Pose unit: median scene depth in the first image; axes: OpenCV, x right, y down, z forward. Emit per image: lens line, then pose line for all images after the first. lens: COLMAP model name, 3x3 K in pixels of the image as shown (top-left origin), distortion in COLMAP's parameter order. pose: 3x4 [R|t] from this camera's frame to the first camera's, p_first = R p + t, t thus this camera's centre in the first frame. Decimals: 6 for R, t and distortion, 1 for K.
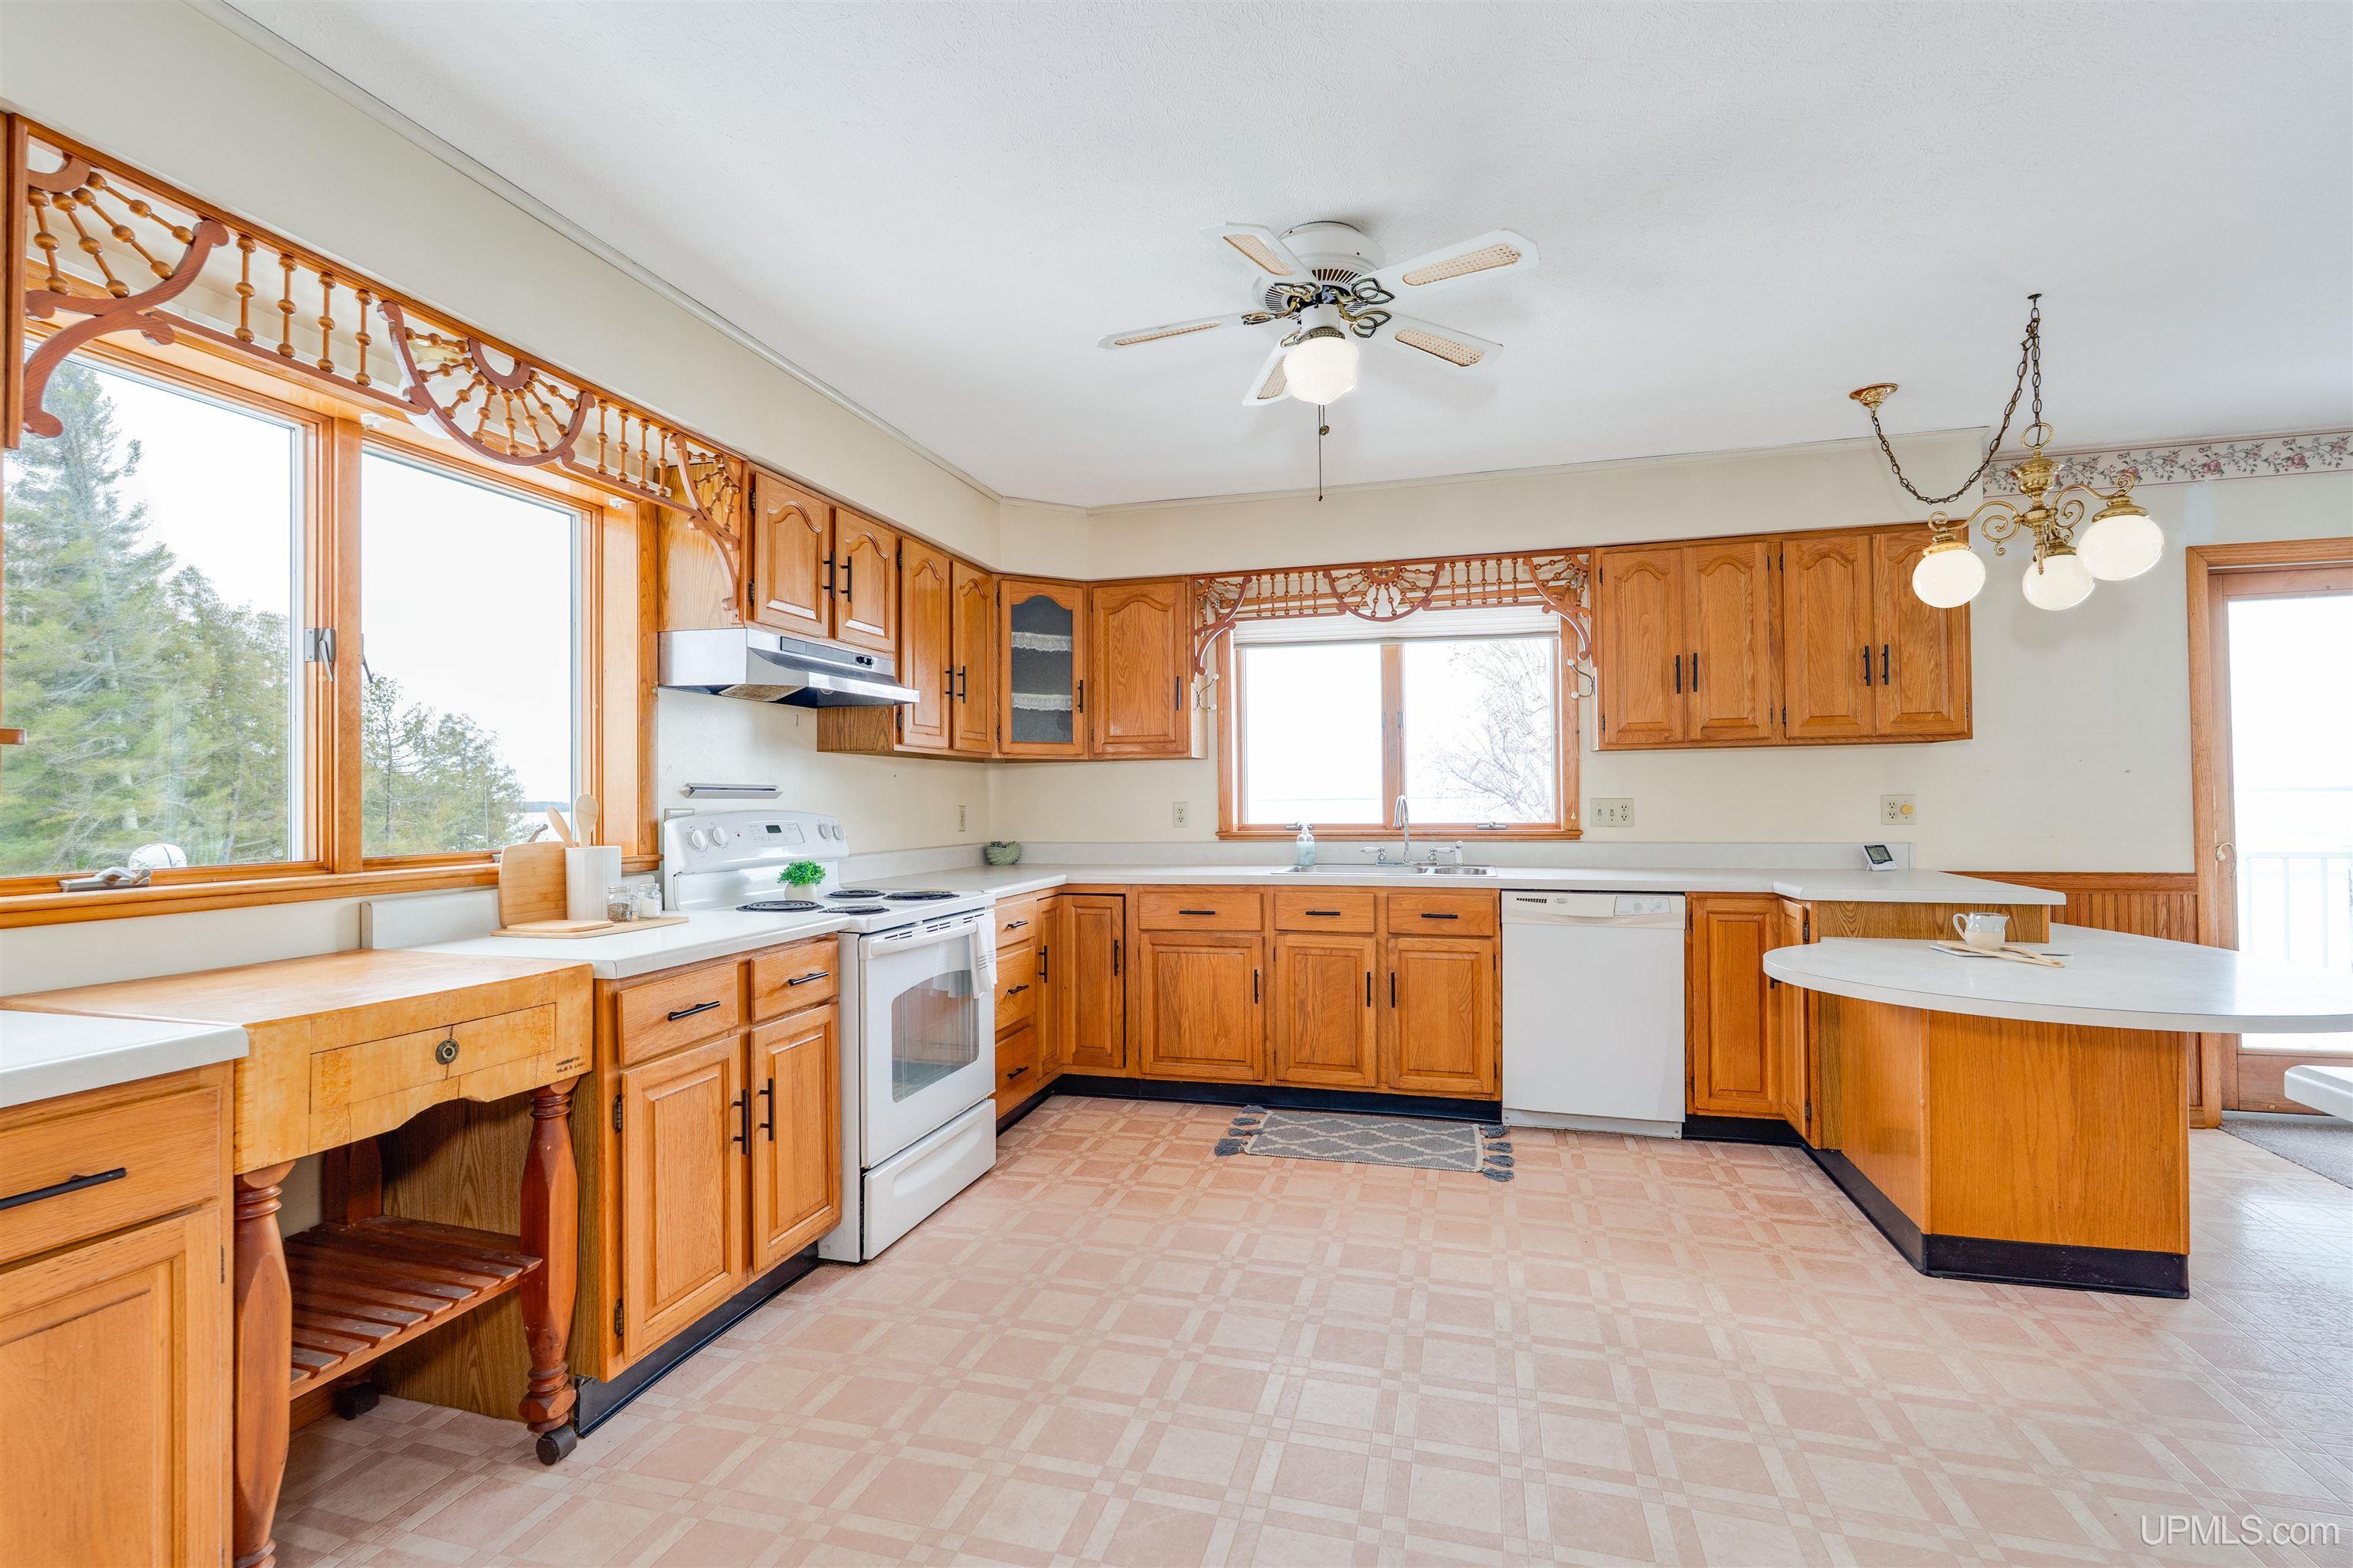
lens RADIAL K [[1052.7, 0, 1176.5], [0, 1052.7, 784.0], [0, 0, 1]] dist [-0.001924, 0.000085]
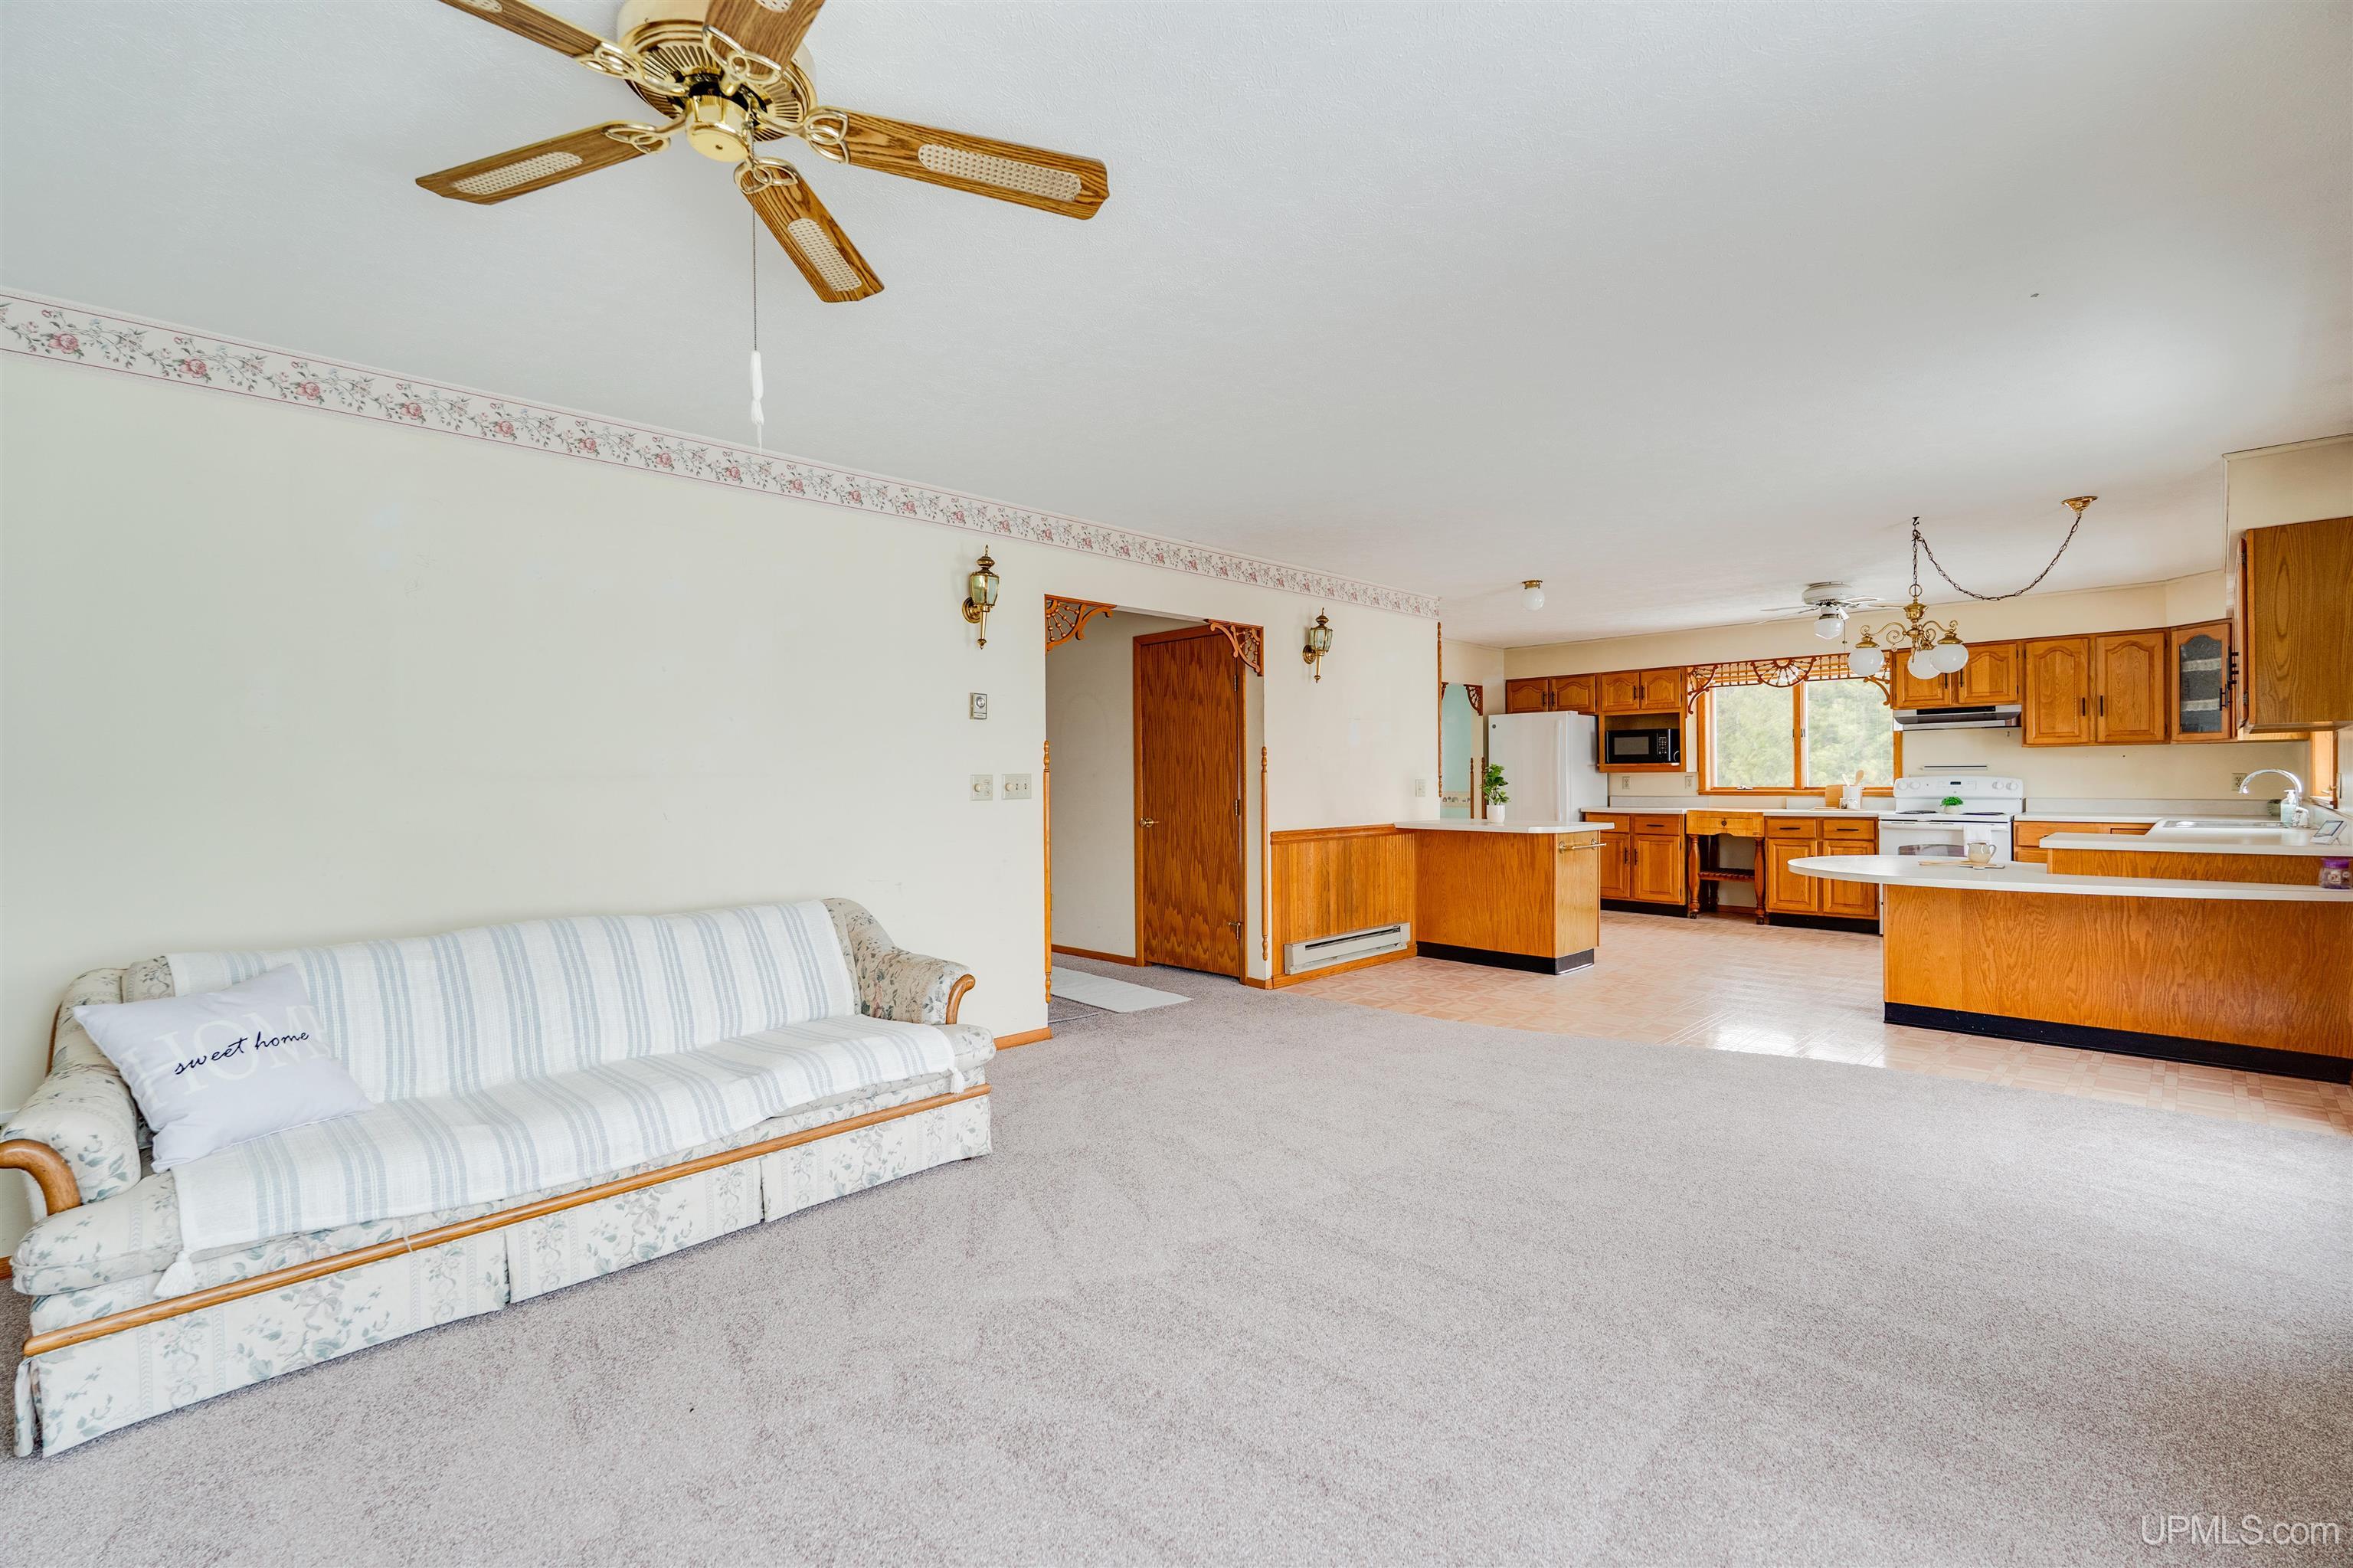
lens RADIAL K [[1038.3, 0, 1176.5], [0, 1038.3, 784.0], [0, 0, 1]] dist [-0.000847, 0.000064]
pose [[-0.491172, 0.018465, -0.870867, 2.225546], [0.026605, 0.999627, 0.006190, -0.015522], [0.870657, -0.020129, -0.491479, 0.523203]]
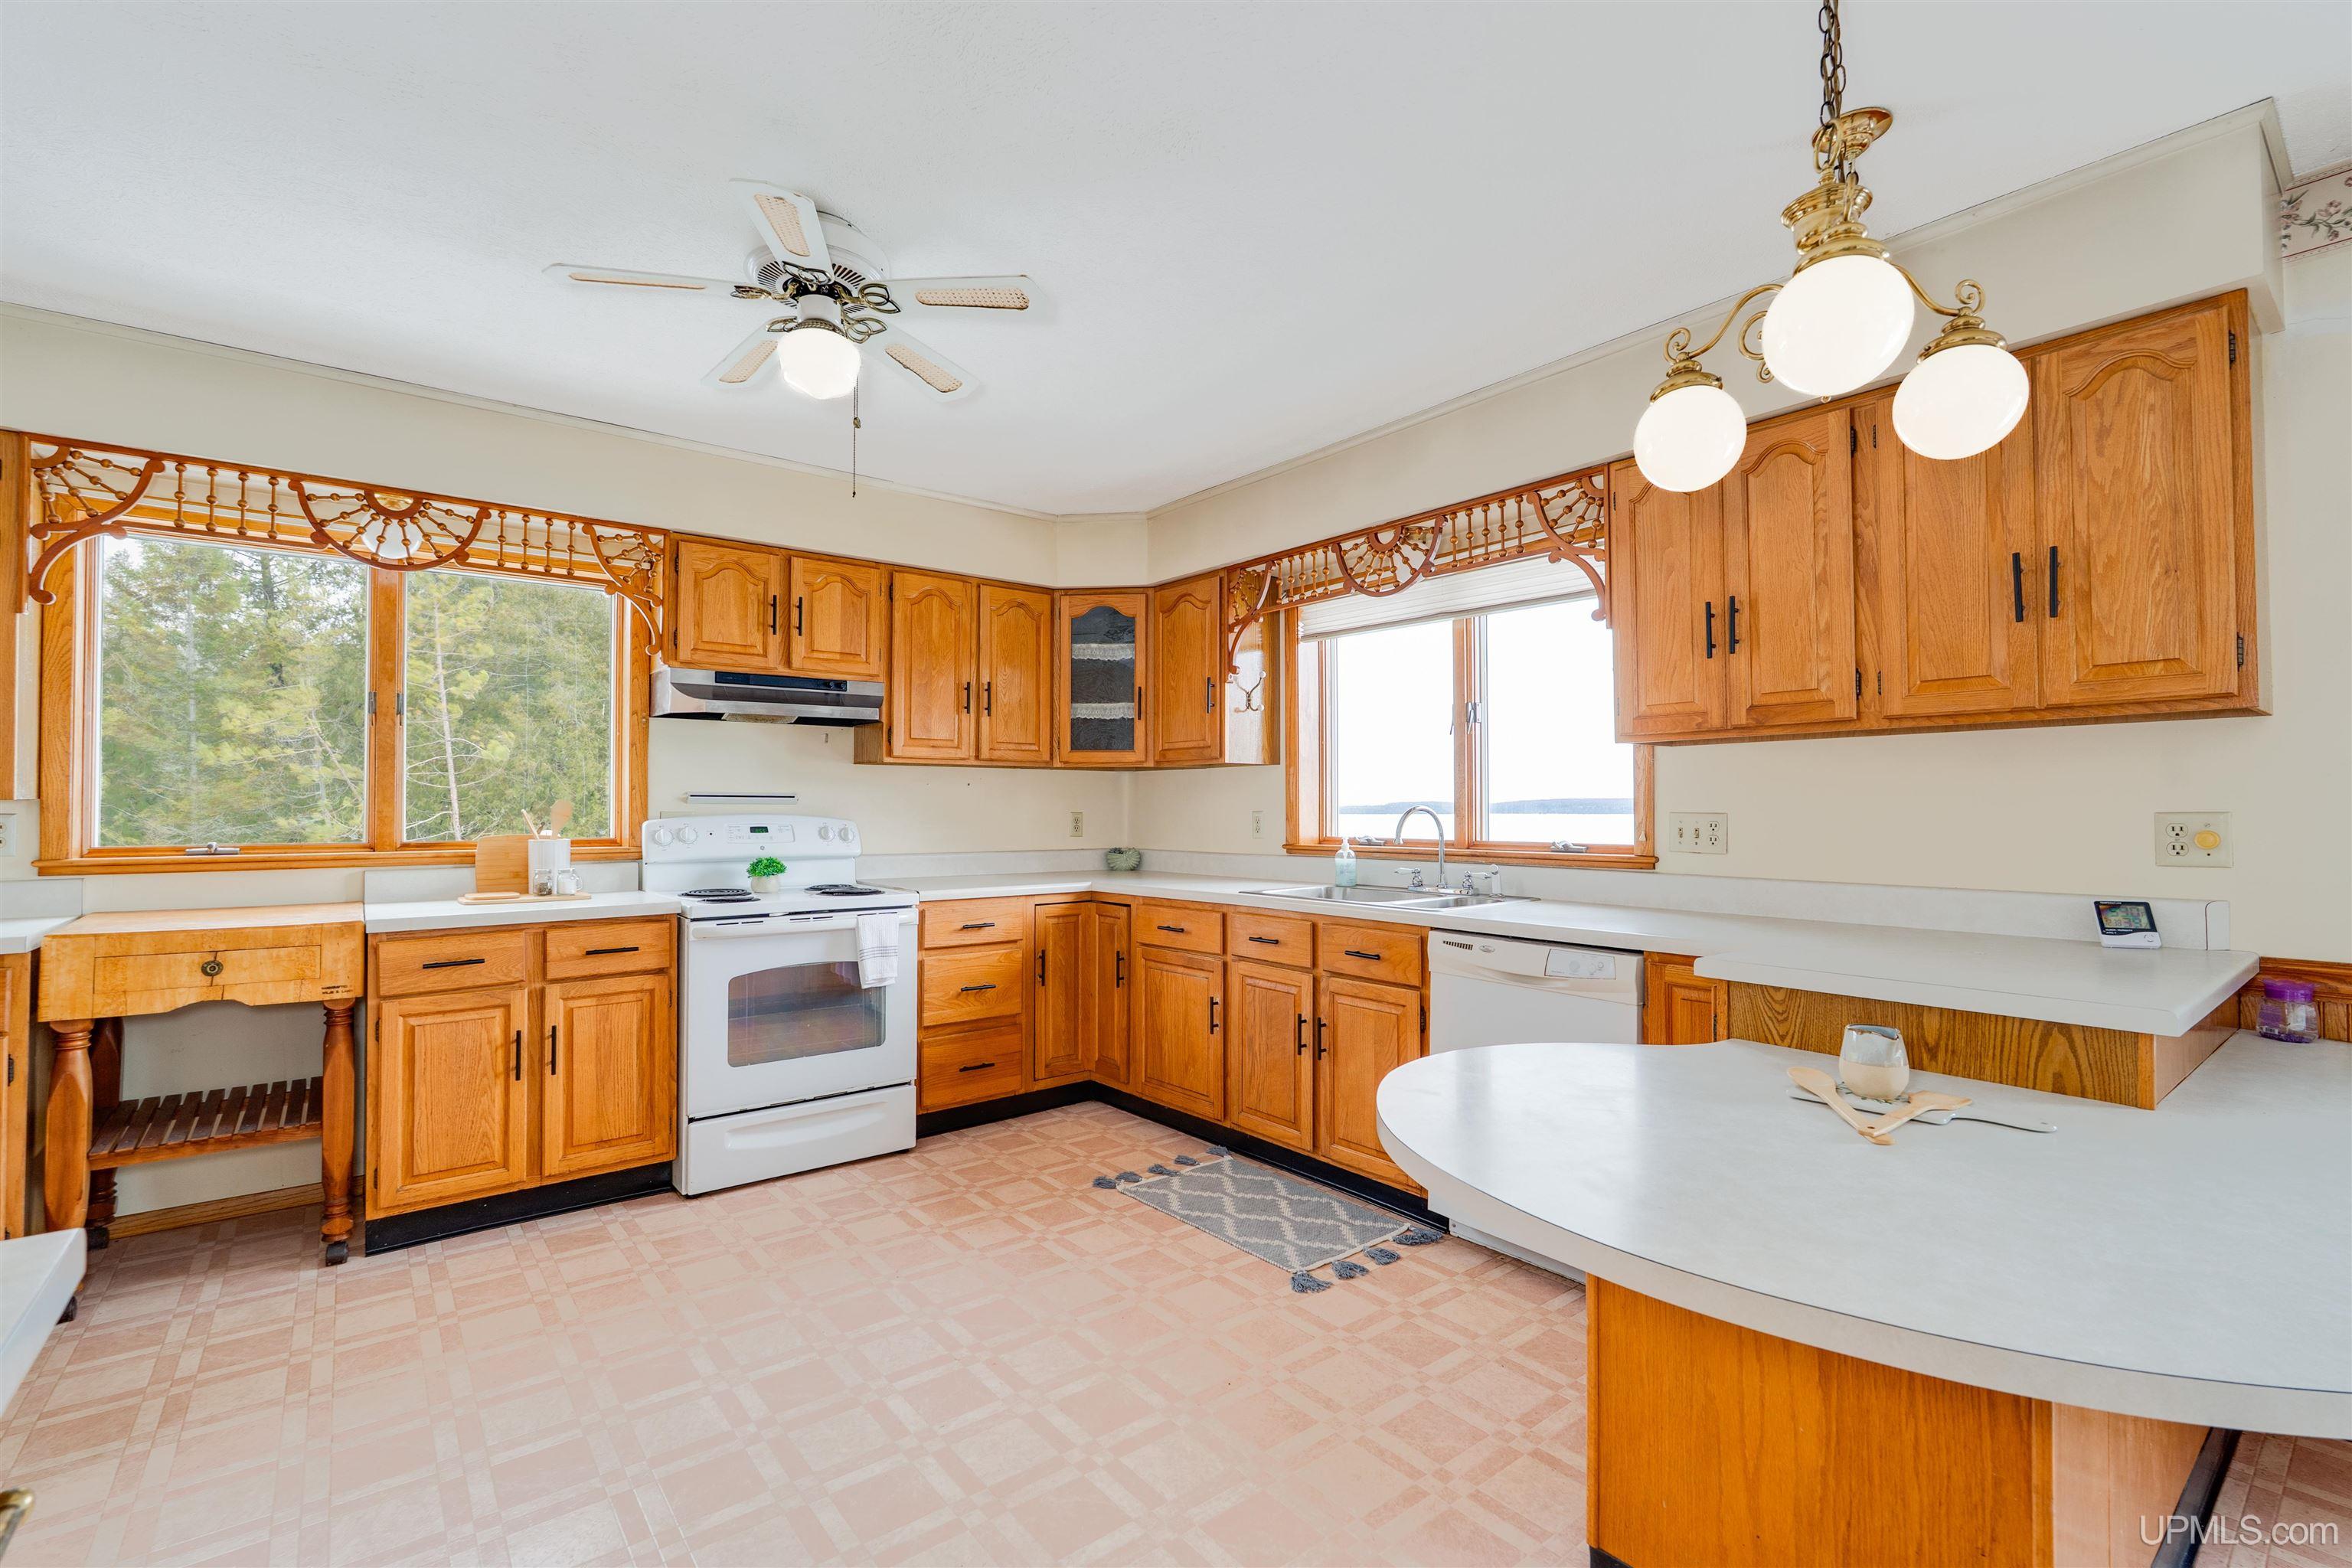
lens RADIAL K [[1045.9, 0, 1176.0], [0, 1045.9, 784.0], [0, 0, 1]] dist [-0.002880, -0.000159]
pose [[0.812570, -0.003808, -0.582851, 0.603812], [0.001186, 0.999987, -0.004879, -0.002610], [0.582862, 0.003273, 0.812564, 0.260981]]
